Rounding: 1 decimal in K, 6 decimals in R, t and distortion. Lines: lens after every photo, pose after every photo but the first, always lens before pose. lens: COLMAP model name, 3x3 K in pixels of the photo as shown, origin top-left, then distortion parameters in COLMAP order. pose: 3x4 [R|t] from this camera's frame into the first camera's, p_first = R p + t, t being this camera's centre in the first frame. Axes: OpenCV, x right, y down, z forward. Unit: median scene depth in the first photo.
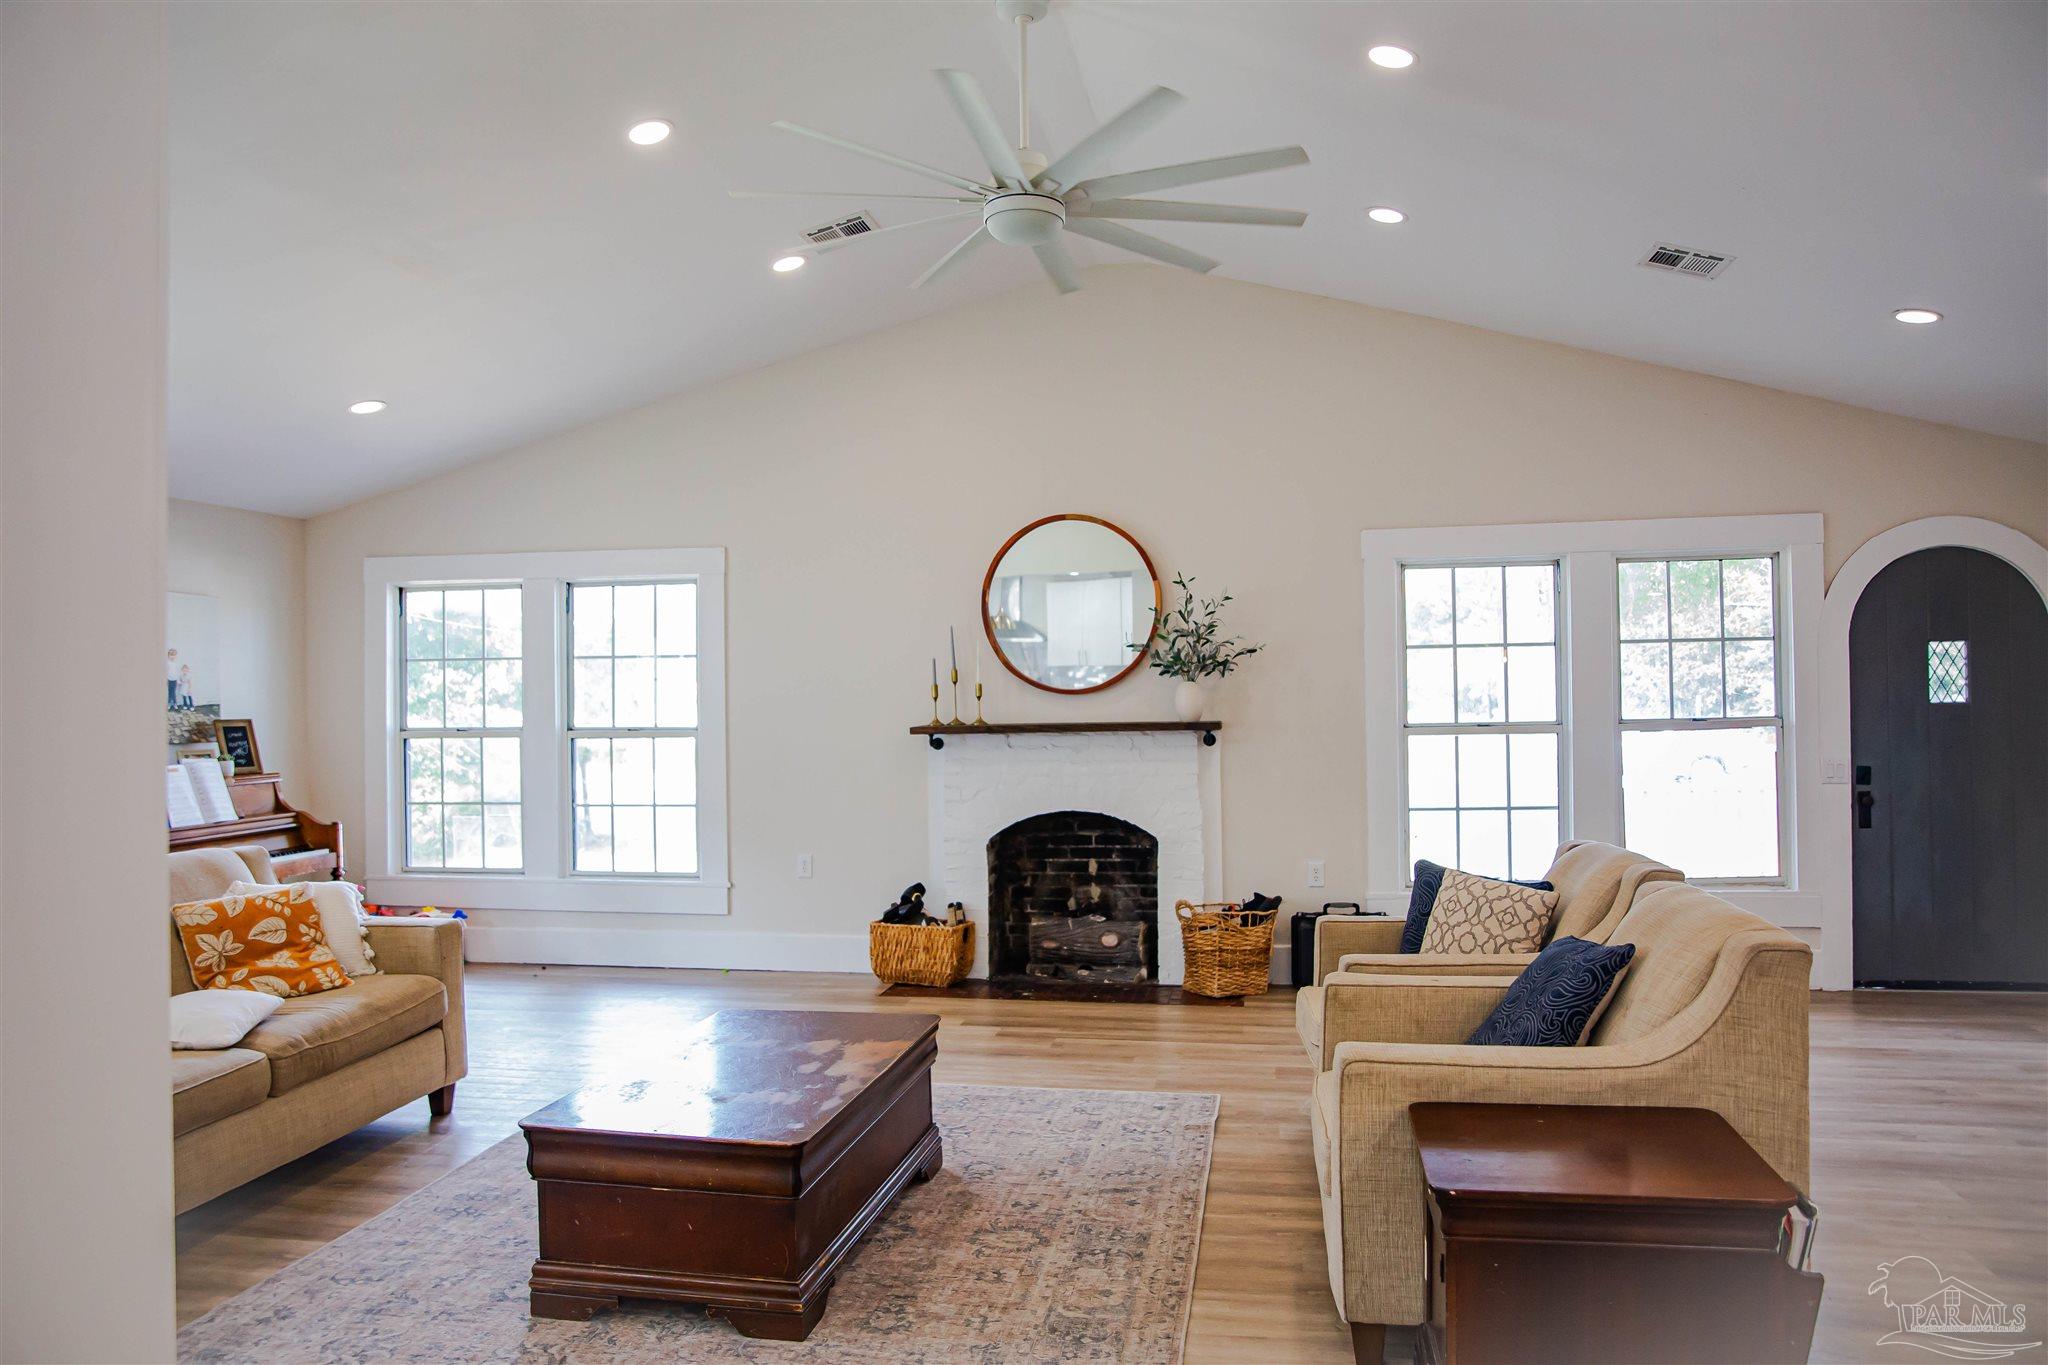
lens RADIAL K [[1416.3, 0, 1006.7], [0, 1416.3, 685.8], [0, 0, 1]] dist [-0.026925, 0.001522]
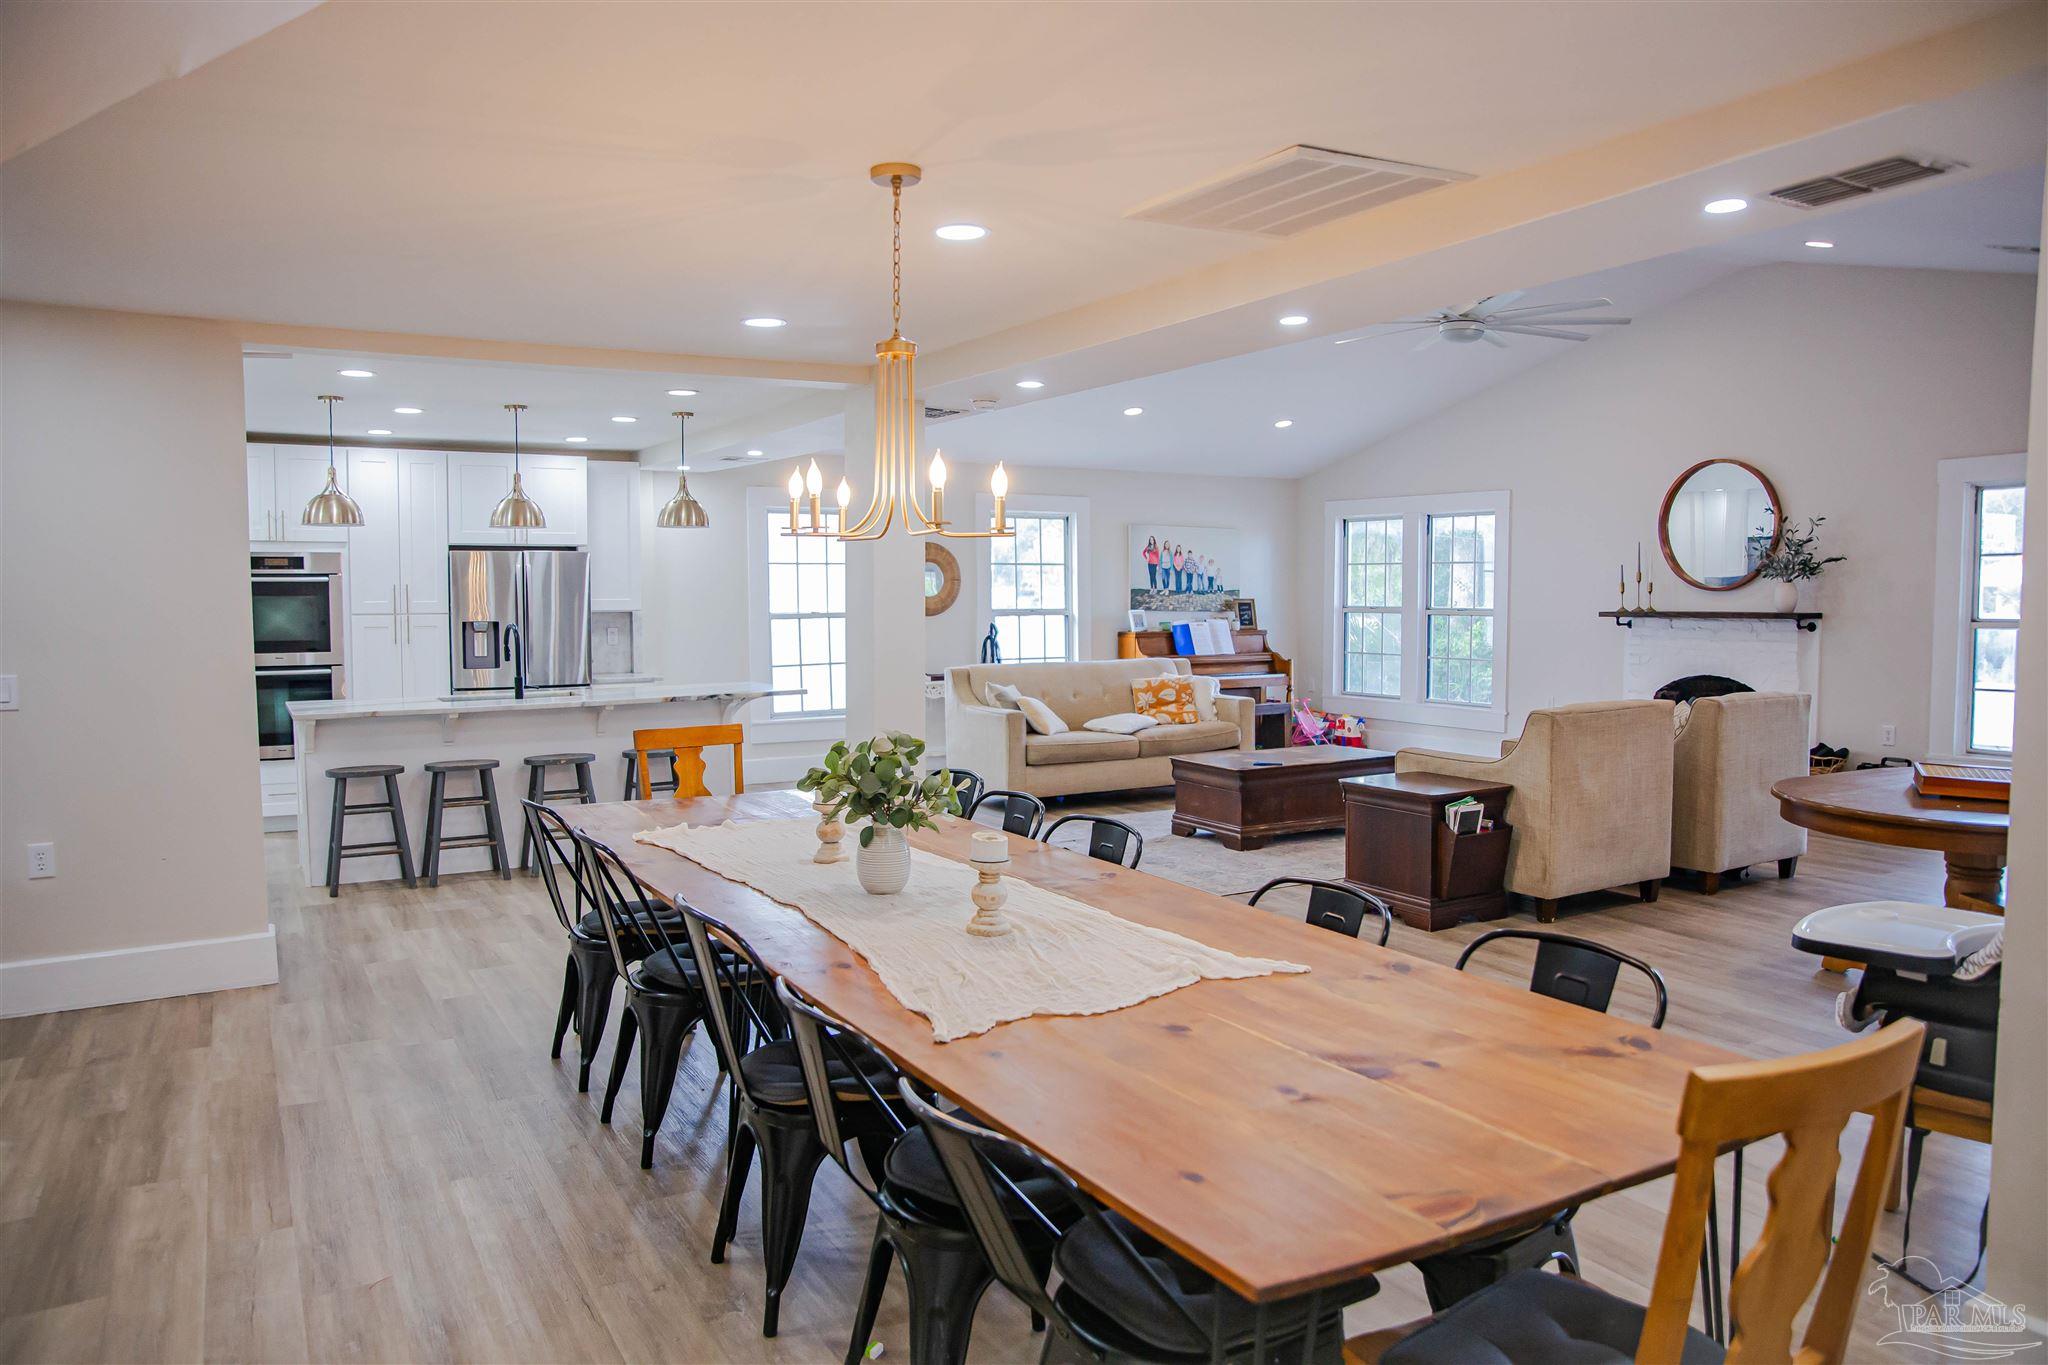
lens RADIAL K [[1416.3, 0, 1027.2], [0, 1416.3, 684.0], [0, 0, 1]] dist [-0.026925, 0.001522]
pose [[0.654562, 0.061135, -0.753532, 0.658261], [-0.001834, 0.996850, 0.079283, -0.010854], [0.756006, -0.050513, 0.652613, -0.401604]]
